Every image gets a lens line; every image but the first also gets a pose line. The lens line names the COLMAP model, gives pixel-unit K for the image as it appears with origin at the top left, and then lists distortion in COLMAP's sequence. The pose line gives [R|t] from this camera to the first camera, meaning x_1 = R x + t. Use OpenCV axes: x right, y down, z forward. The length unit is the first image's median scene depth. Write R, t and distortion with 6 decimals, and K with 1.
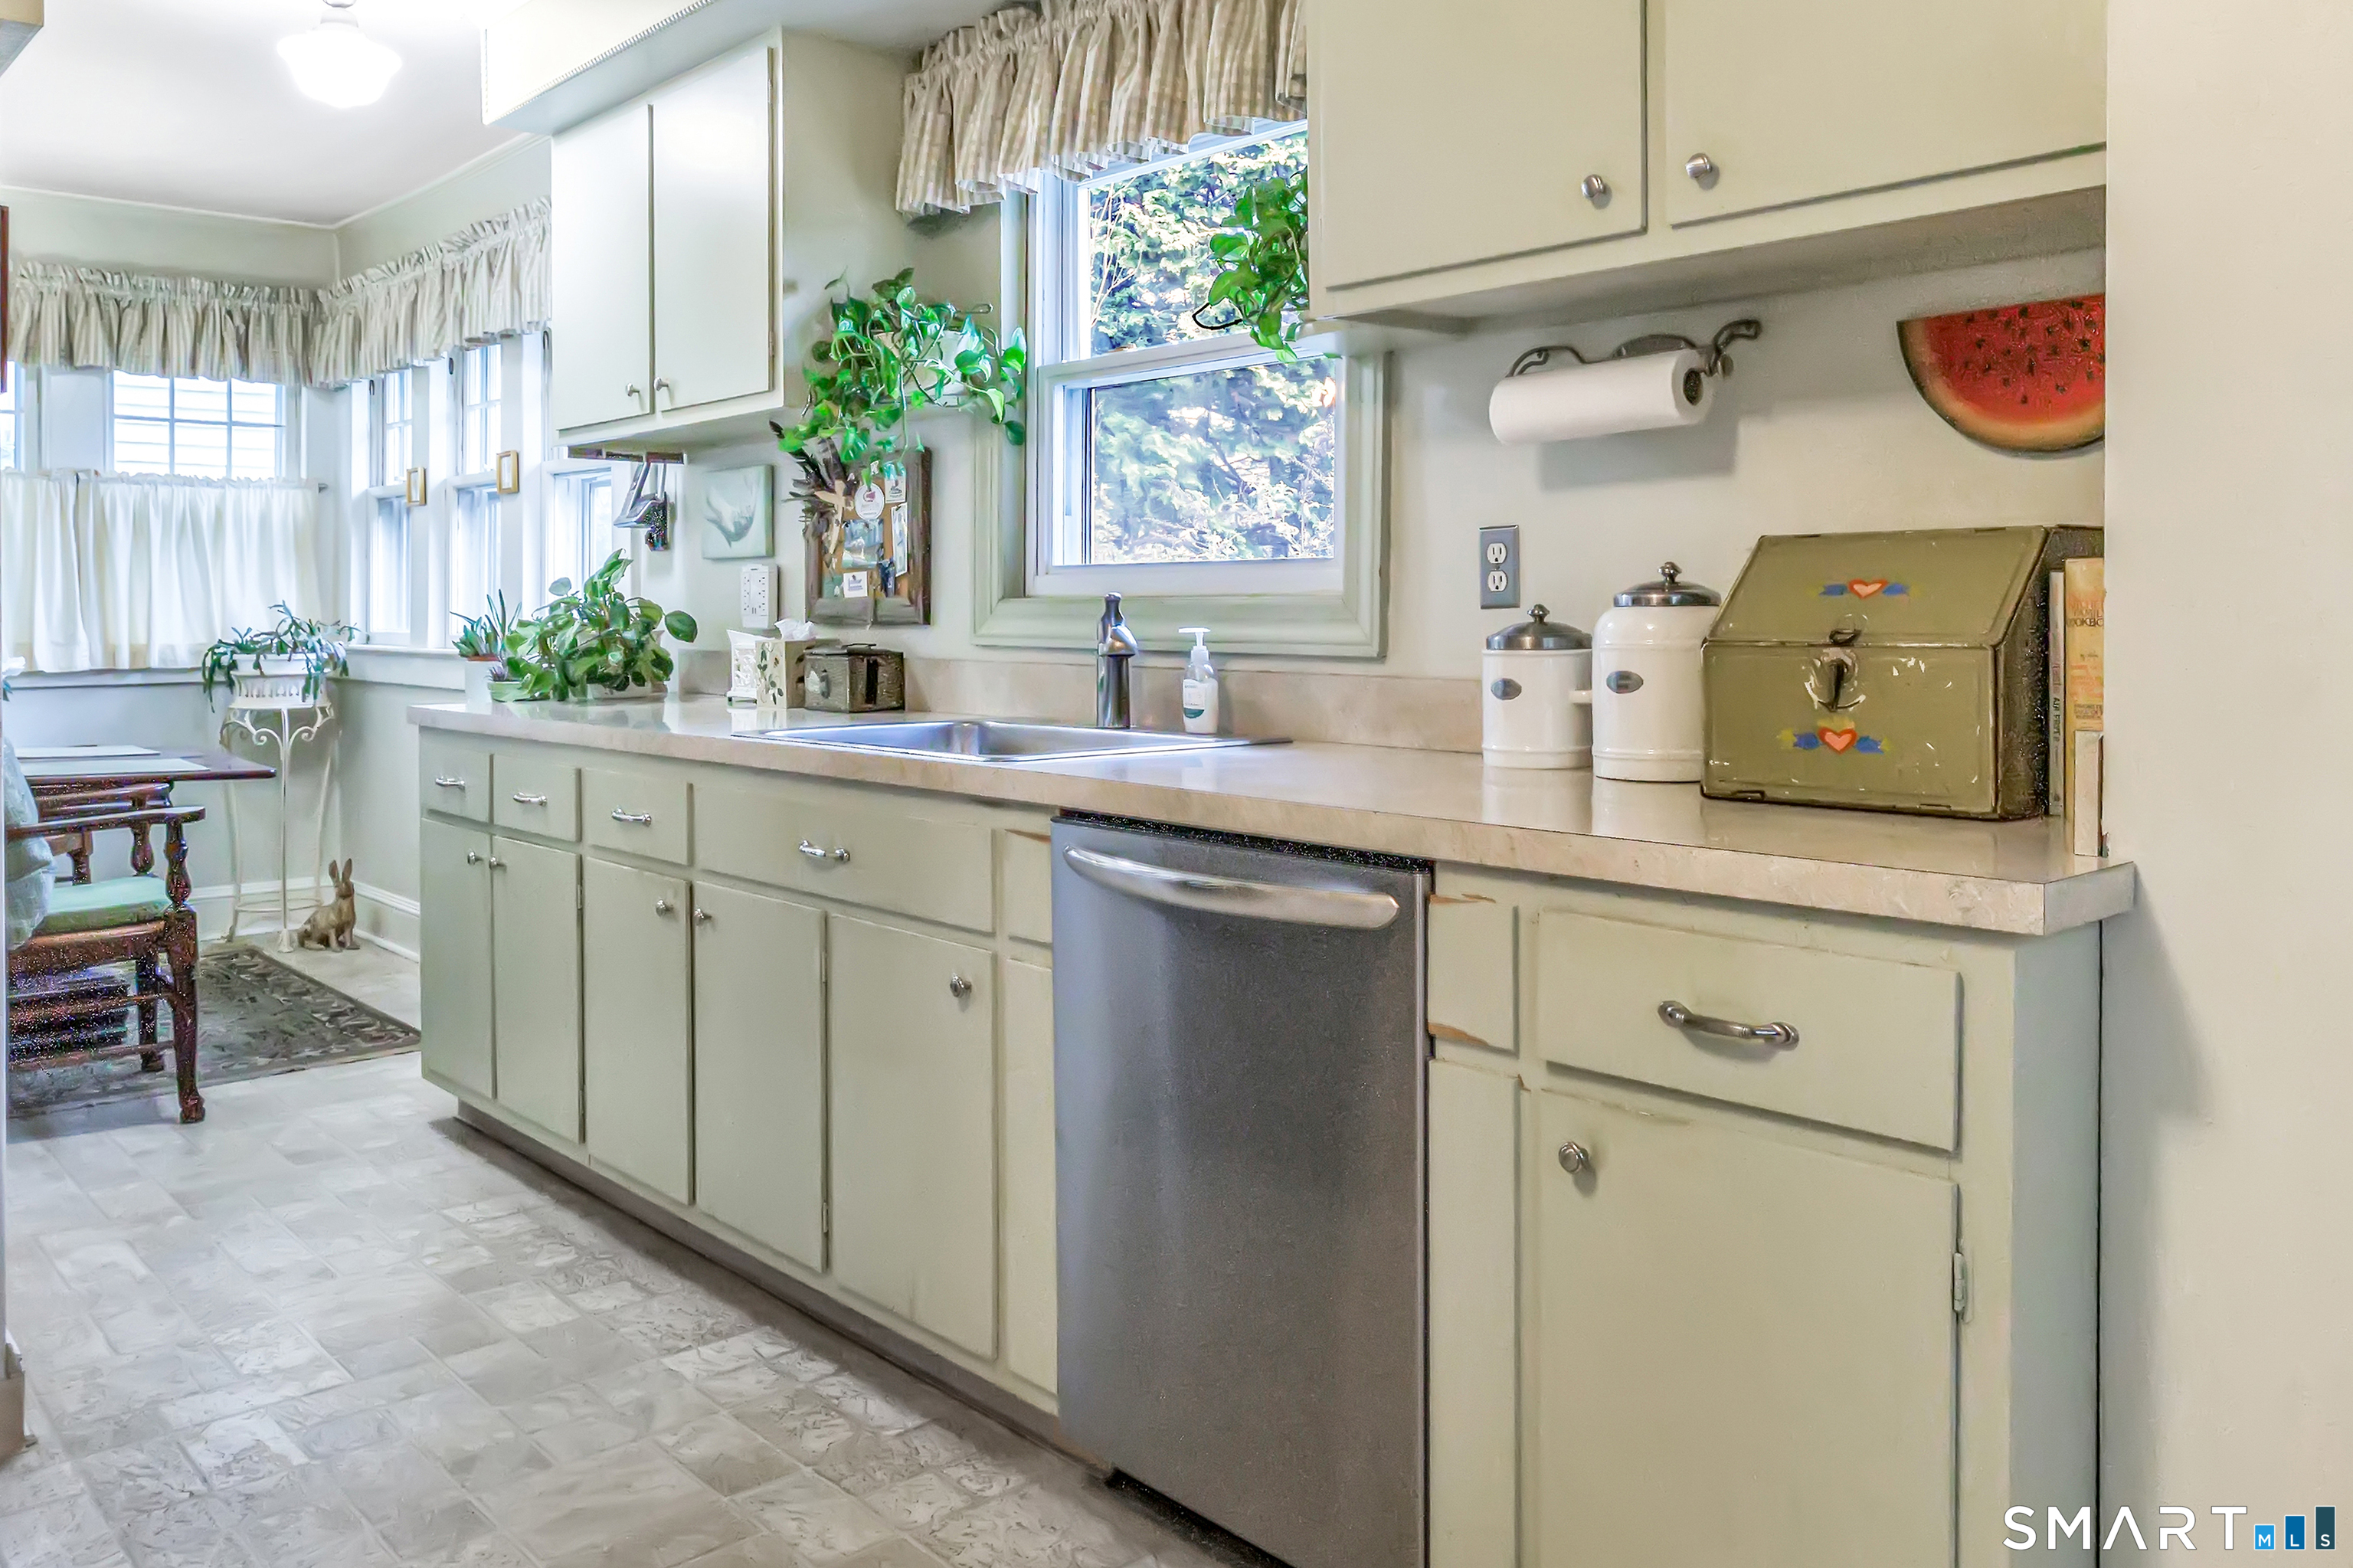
lens RADIAL K [[1805.7, 0, 1301.3], [0, 1805.7, 604.7], [0, 0, 1]] dist [0.000970, -0.000162]
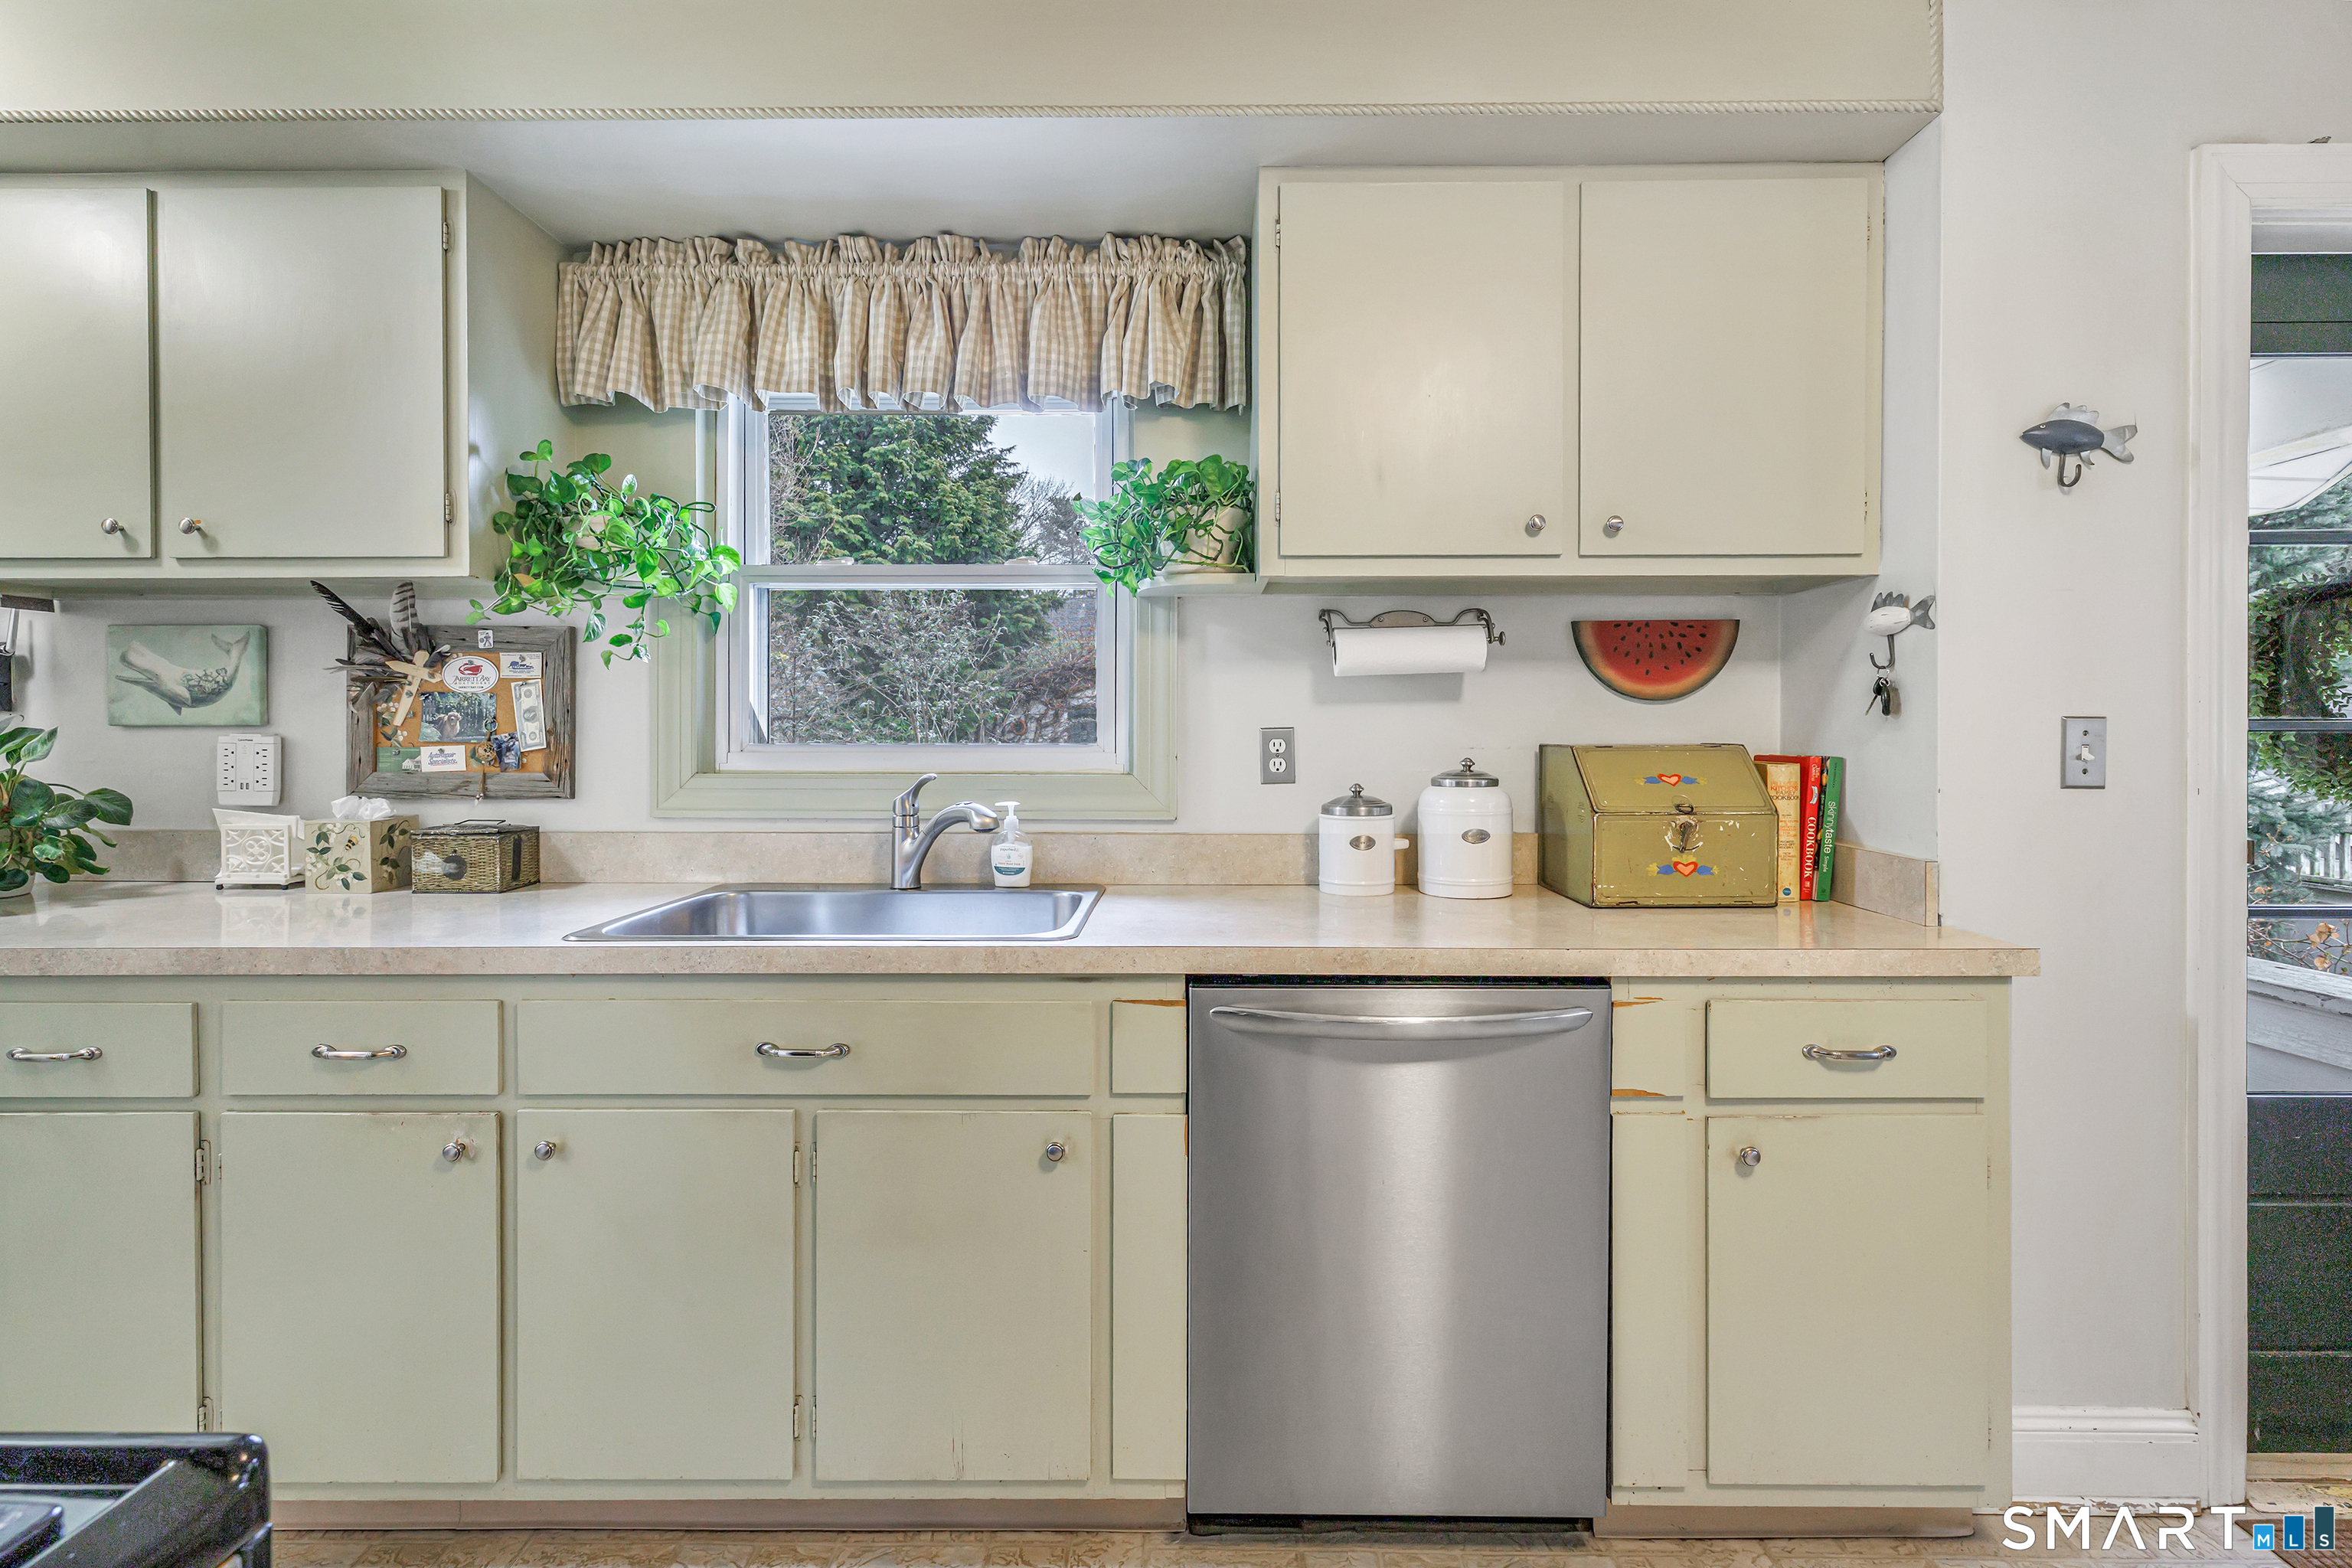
lens RADIAL K [[1039.2, 0, 1199.4], [0, 1039.2, 729.6], [0, 0, 1]] dist [0.002906, 0.000279]
pose [[0.697688, 0.004388, 0.716389, -0.479411], [-0.003321, 0.999990, -0.002890, -0.034754], [-0.716394, -0.000363, 0.697695, 0.409797]]
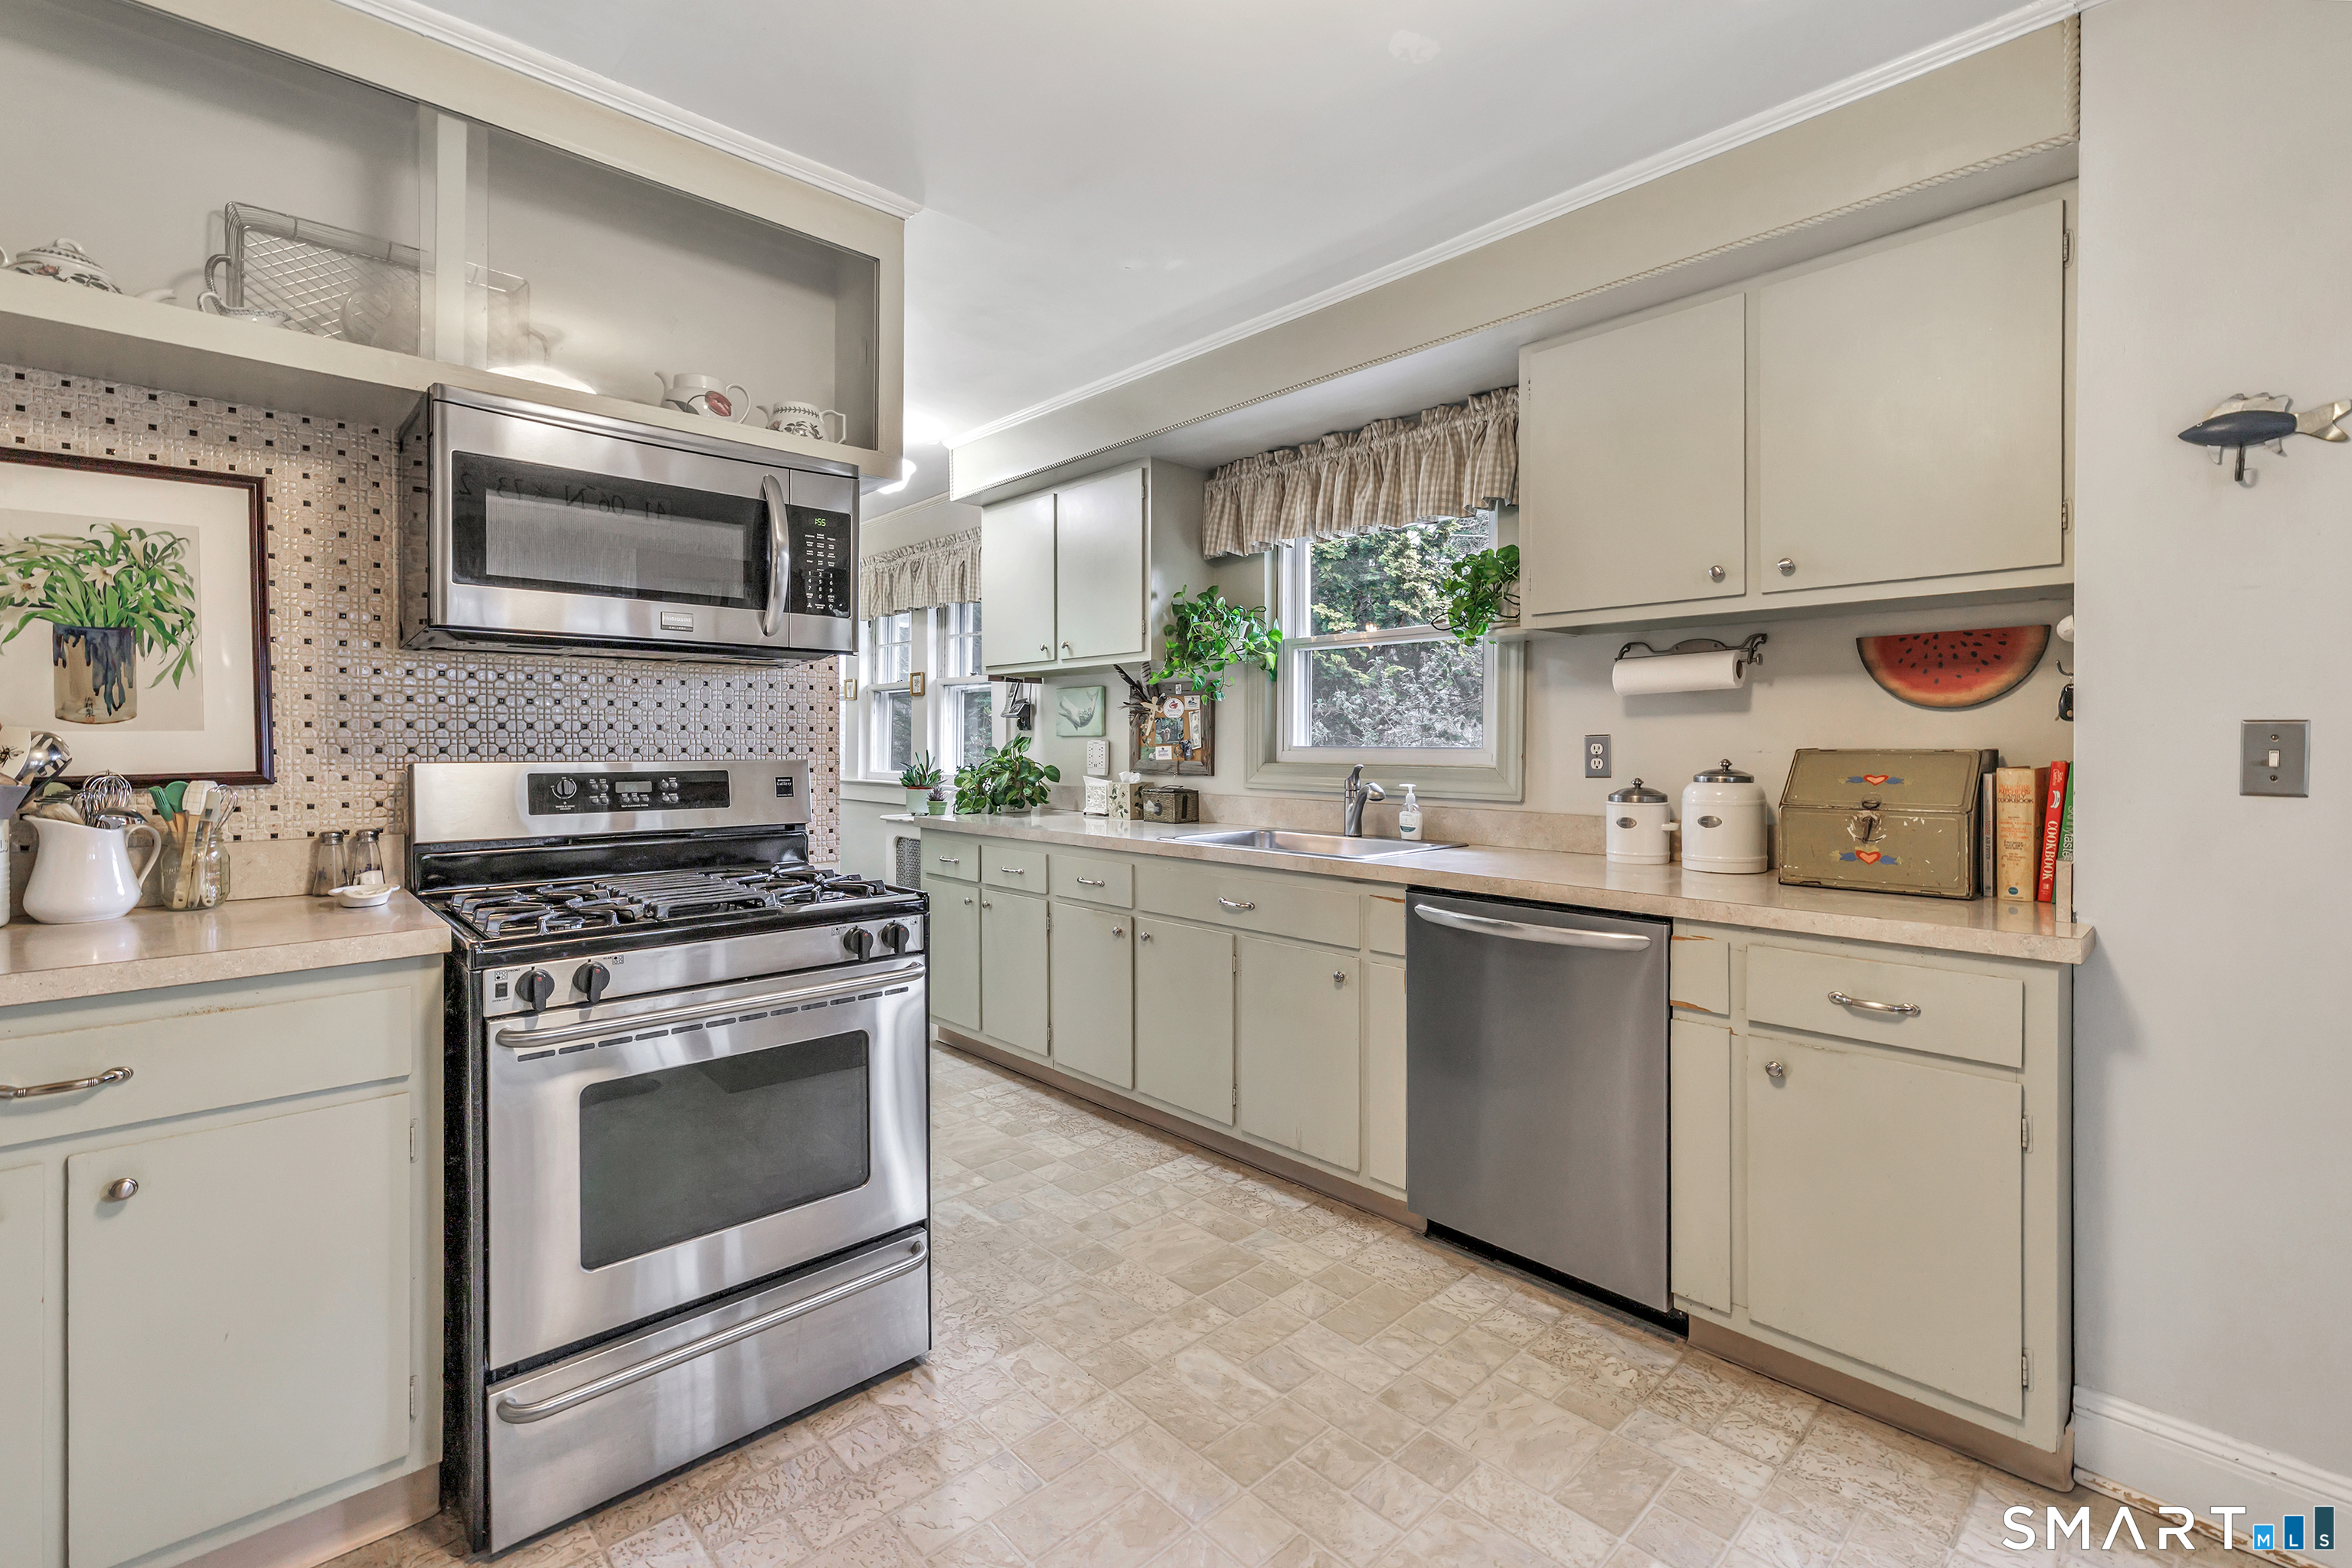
lens RADIAL K [[1039.2, 0, 1199.4], [0, 1039.2, 729.6], [0, 0, 1]] dist [0.002906, 0.000279]
pose [[0.999964, 0.004174, 0.007390, -0.286402], [-0.004103, 0.999946, -0.009594, -0.032647], [-0.007430, 0.009563, 0.999927, -0.087602]]
